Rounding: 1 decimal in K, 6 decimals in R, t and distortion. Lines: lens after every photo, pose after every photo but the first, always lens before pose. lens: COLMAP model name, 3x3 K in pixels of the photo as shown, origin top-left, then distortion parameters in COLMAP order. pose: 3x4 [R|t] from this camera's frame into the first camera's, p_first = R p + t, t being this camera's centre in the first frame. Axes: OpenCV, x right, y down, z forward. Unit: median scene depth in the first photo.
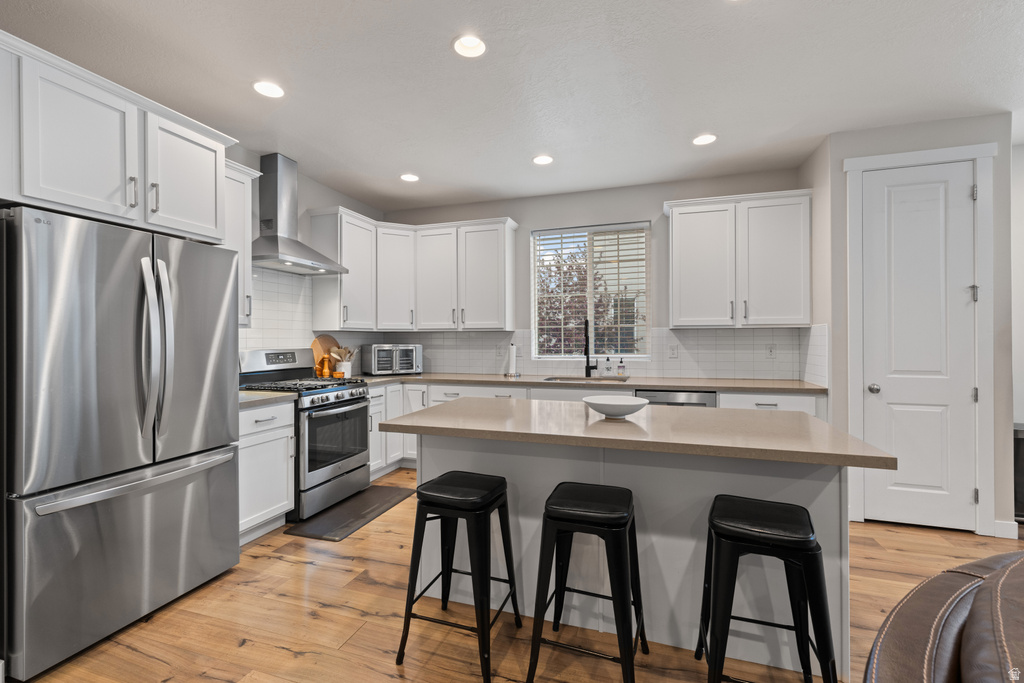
lens RADIAL K [[444.2, 0, 509.8], [0, 444.2, 334.0], [0, 0, 1]] dist [0.002221, 0.000181]
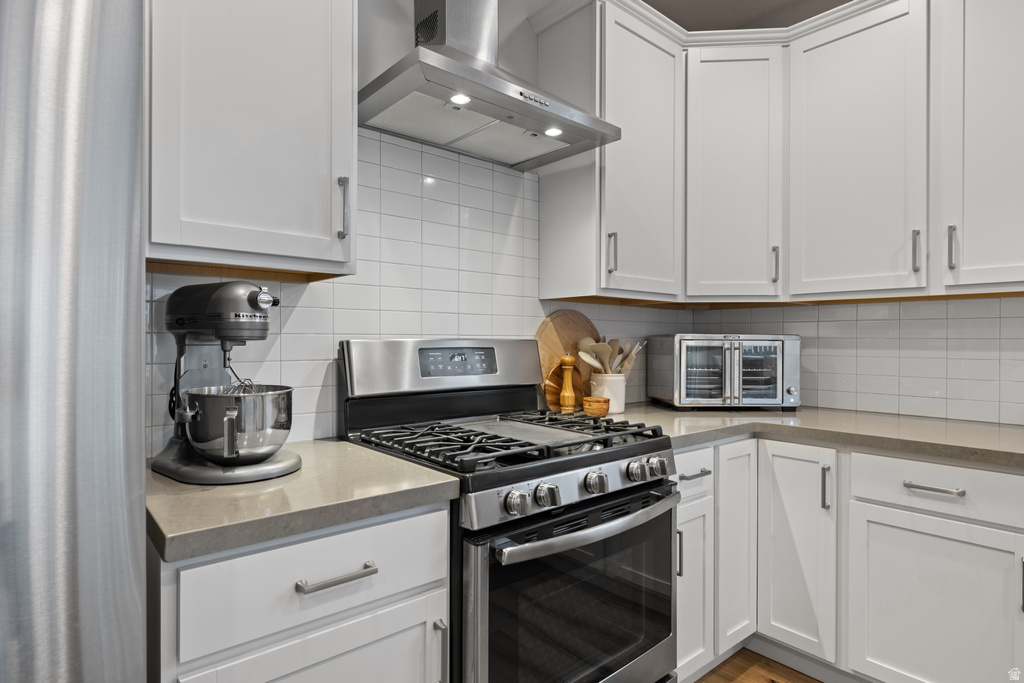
lens RADIAL K [[553.6, 0, 506.0], [0, 553.6, 340.0], [0, 0, 1]] dist [0.003859, 0.000099]
pose [[0.852731, 0.007949, -0.522290, -0.190101], [-0.001417, 0.999916, 0.012905, 0.025291], [0.522348, -0.010265, 0.852670, 0.522436]]
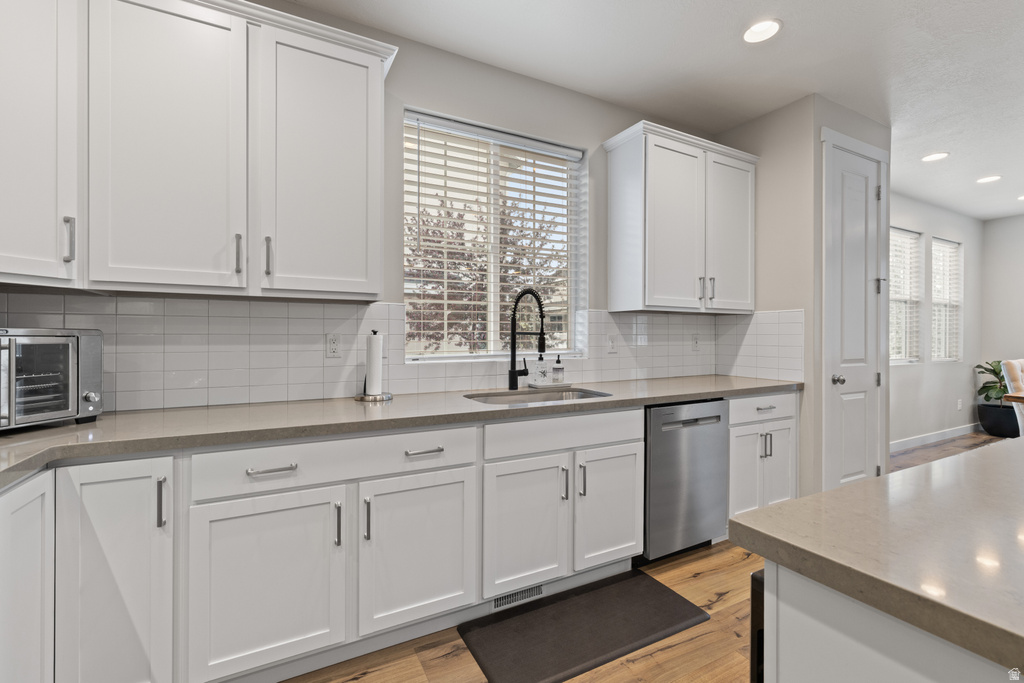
lens RADIAL K [[444.2, 0, 511.1], [0, 444.2, 336.6], [0, 0, 1]] dist [0.002221, 0.000181]
pose [[0.698532, 0.004629, 0.715564, -0.257549], [-0.011508, 0.999922, 0.004766, 0.027003], [-0.715486, -0.011564, 0.698531, 0.640819]]
